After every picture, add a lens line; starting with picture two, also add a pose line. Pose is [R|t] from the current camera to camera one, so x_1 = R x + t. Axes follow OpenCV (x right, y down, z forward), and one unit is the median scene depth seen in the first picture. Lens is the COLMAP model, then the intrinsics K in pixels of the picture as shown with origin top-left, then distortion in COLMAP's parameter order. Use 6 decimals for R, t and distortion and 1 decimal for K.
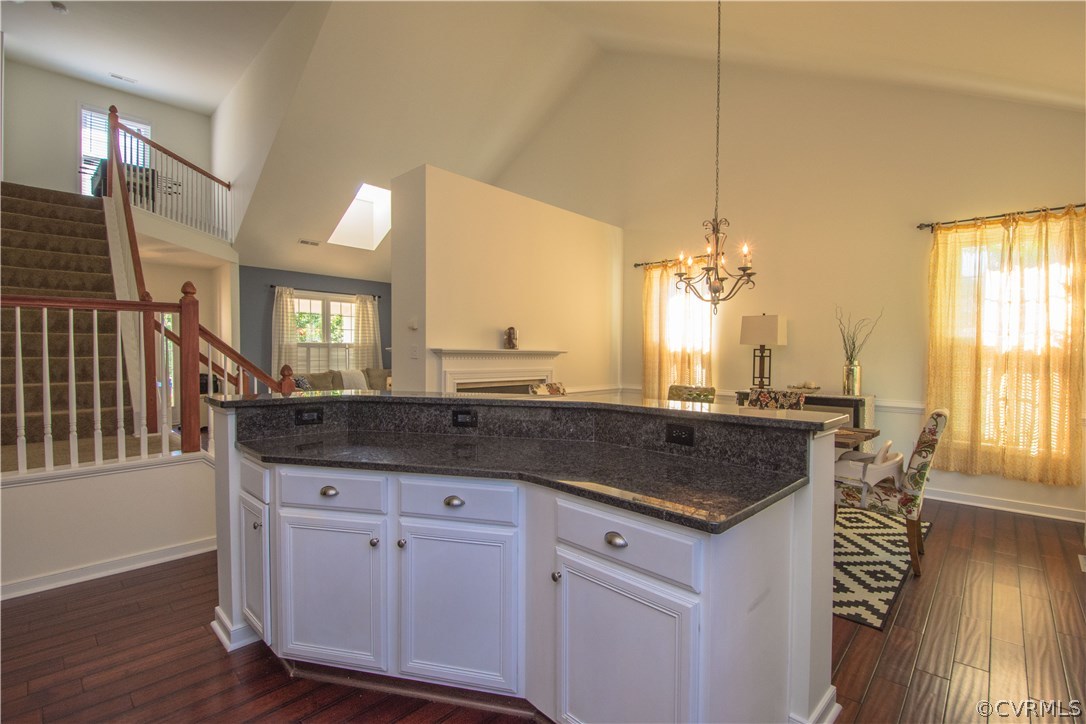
lens RADIAL K [[489.9, 0, 522.8], [0, 489.9, 372.2], [0, 0, 1]] dist [-0.009622, -0.011110]
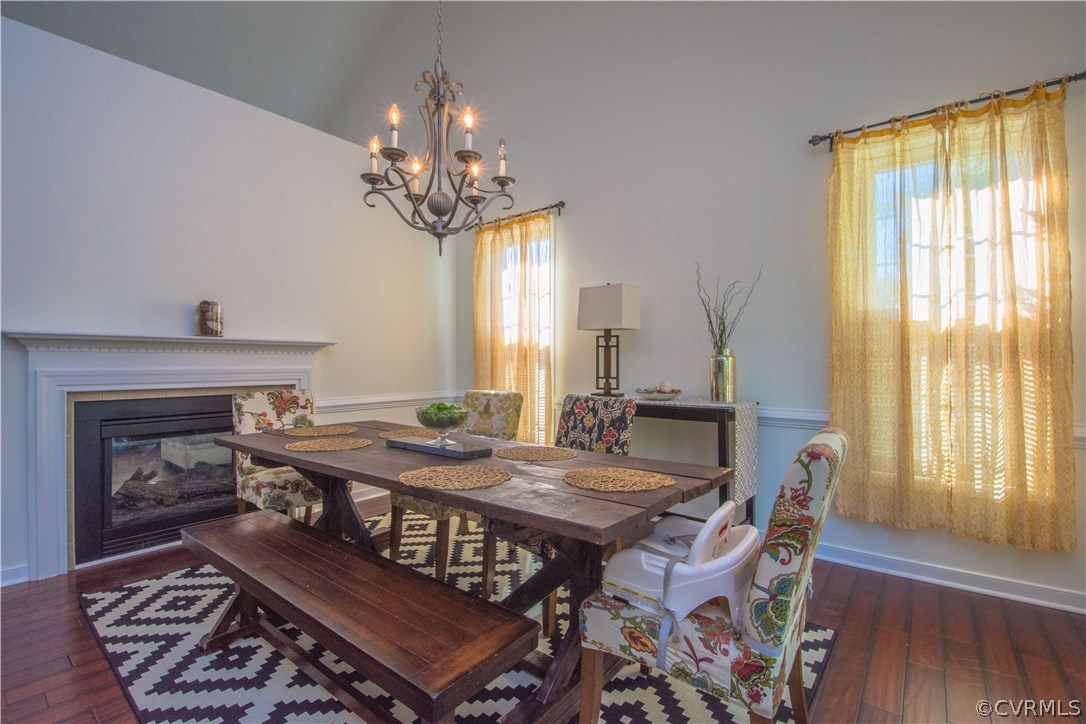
lens RADIAL K [[489.9, 0, 531.2], [0, 489.9, 363.6], [0, 0, 1]] dist [-0.009622, -0.011110]
pose [[0.994881, -0.008106, 0.100727, 0.413178], [0.011621, 0.999342, -0.034363, 0.017653], [-0.100382, 0.035358, 0.994321, 0.437313]]
